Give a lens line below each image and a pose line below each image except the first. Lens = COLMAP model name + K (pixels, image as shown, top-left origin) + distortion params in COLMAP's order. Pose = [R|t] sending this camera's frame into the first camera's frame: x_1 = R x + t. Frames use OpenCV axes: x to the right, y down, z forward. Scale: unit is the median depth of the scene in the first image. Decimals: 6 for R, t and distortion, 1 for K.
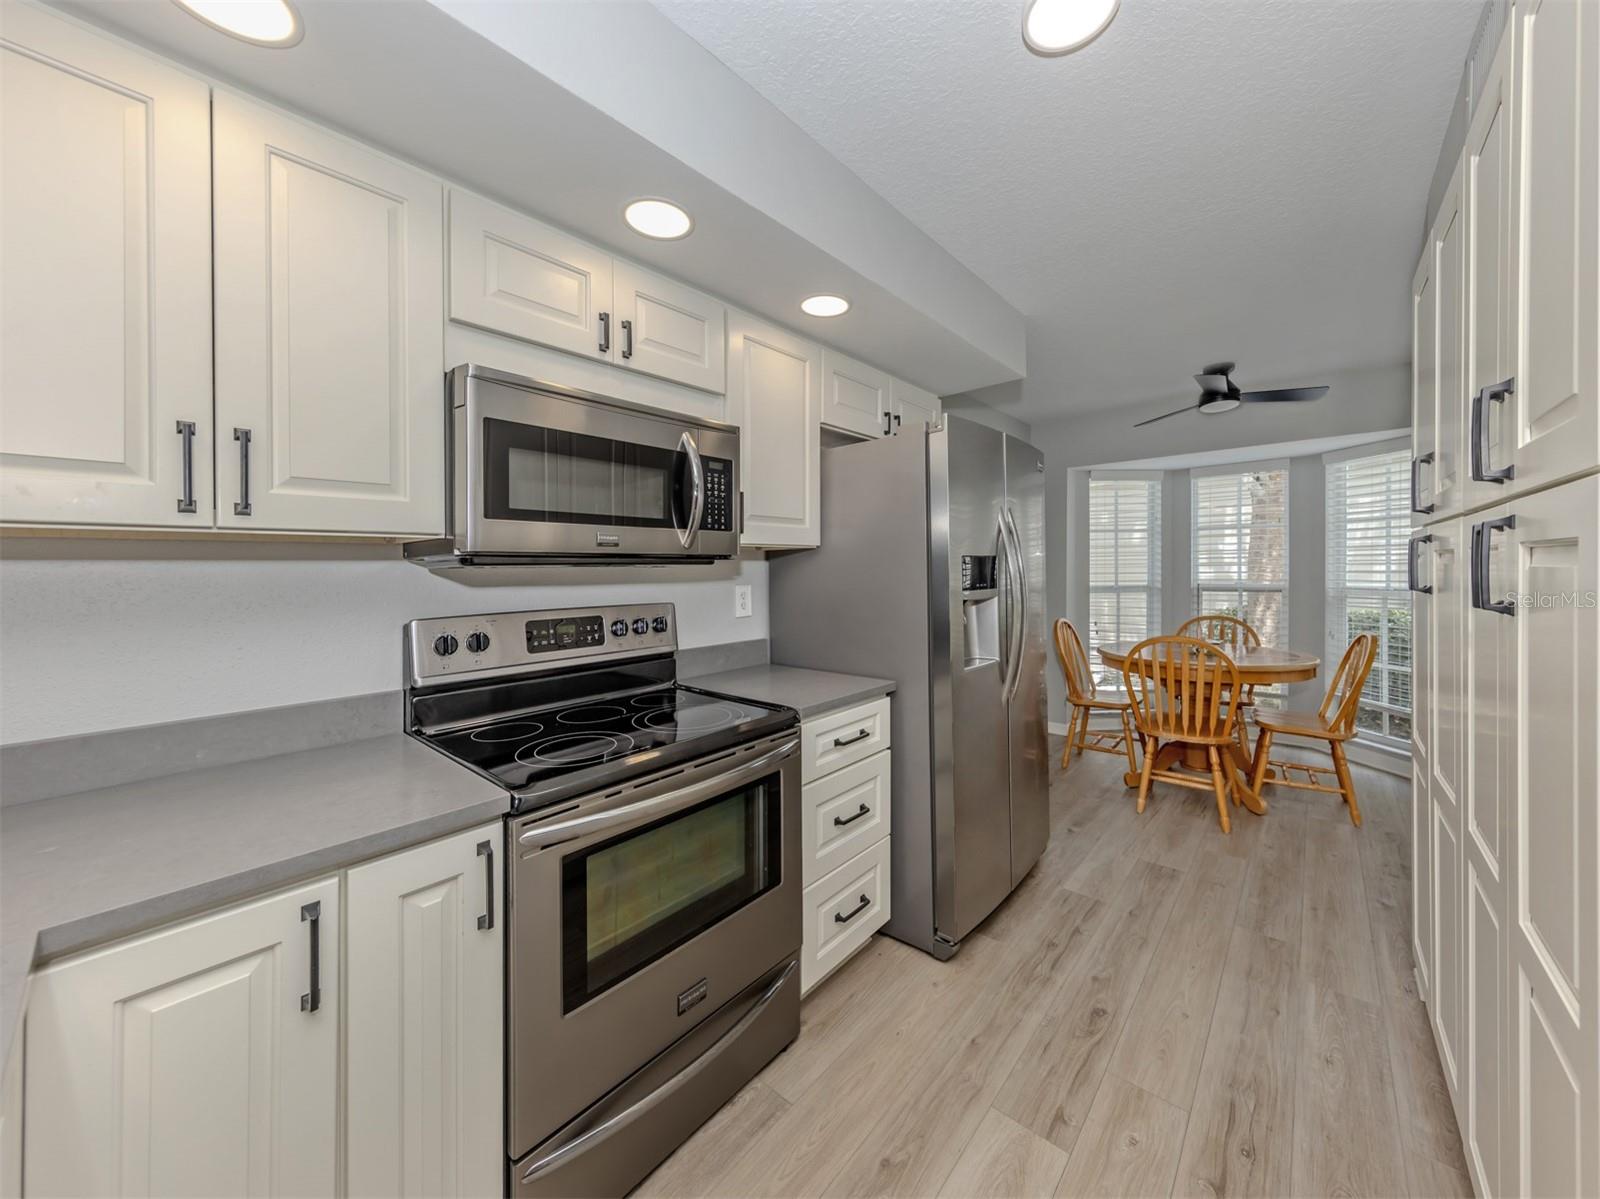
lens RADIAL K [[579.0, 0, 798.6], [0, 579.0, 564.5], [0, 0, 1]] dist [0.002376, -0.000417]
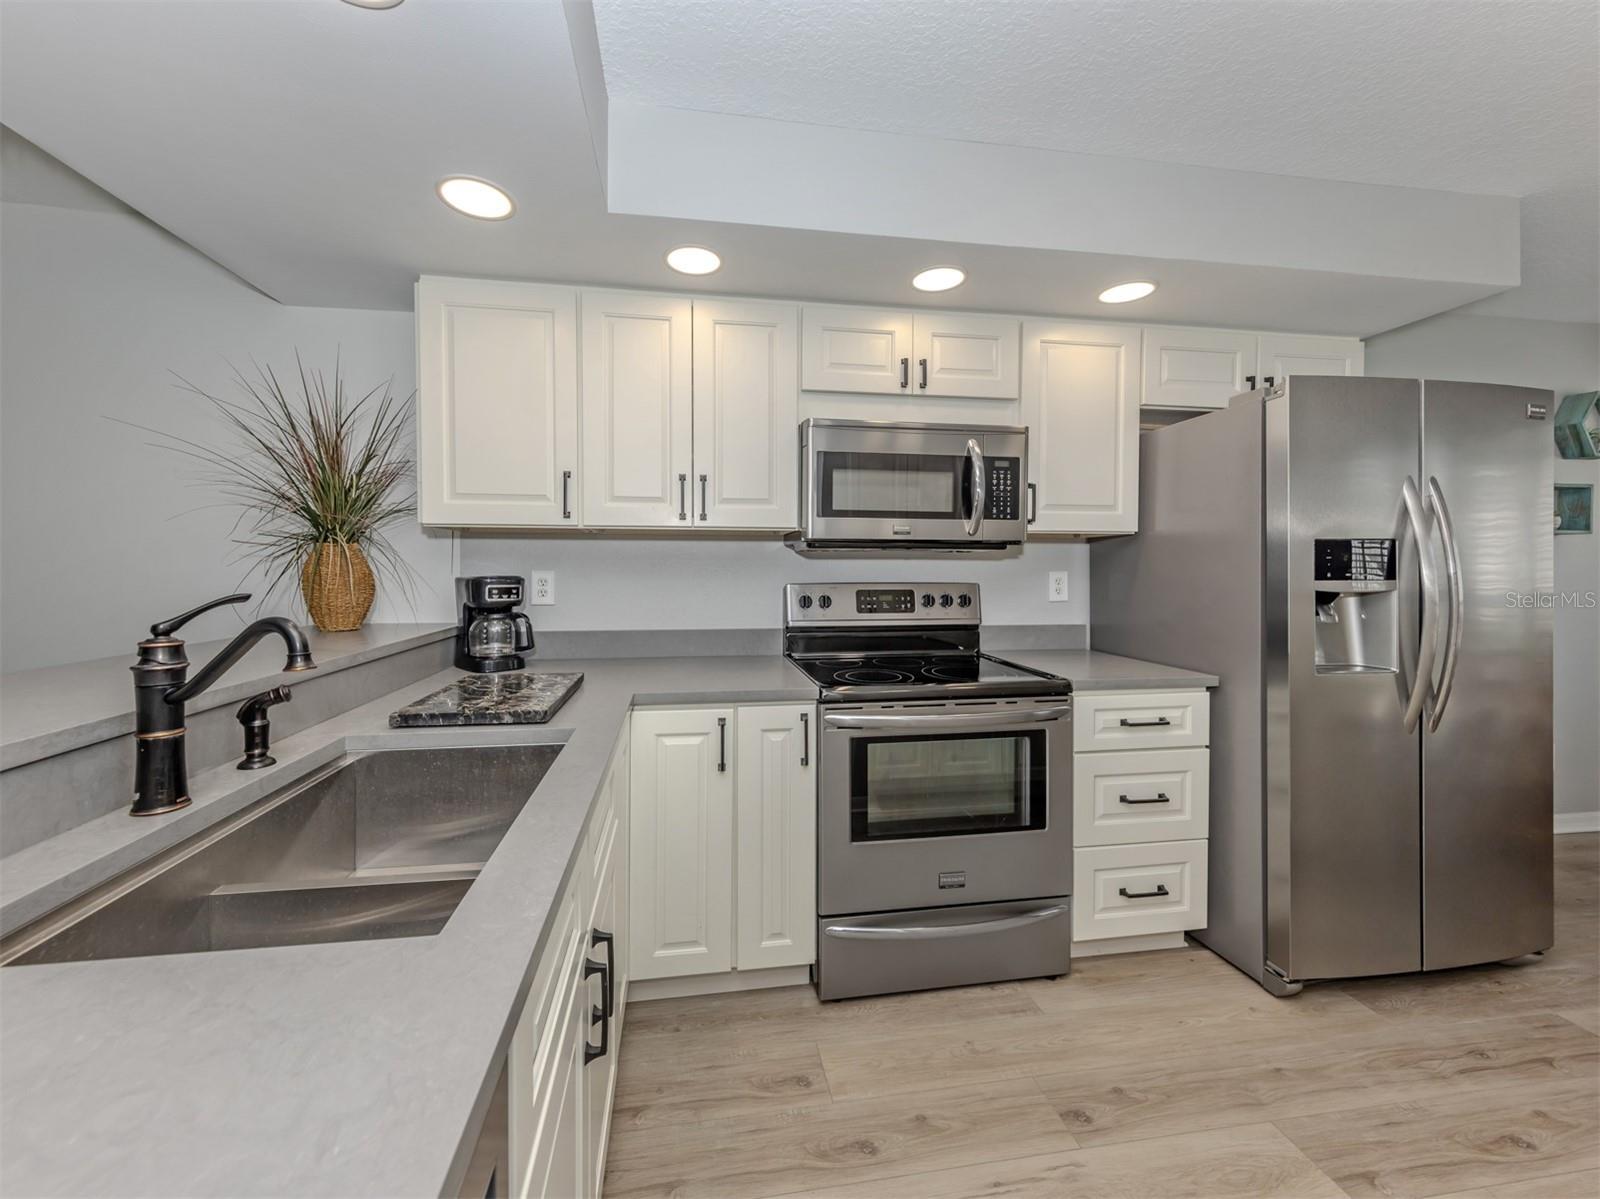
lens RADIAL K [[579.0, 0, 798.6], [0, 579.0, 564.5], [0, 0, 1]] dist [0.002376, -0.000417]
pose [[0.795185, 0.010988, -0.606268, 0.247935], [-0.004815, 0.999919, 0.011807, 0.020162], [0.606348, -0.006470, 0.795173, -0.179641]]
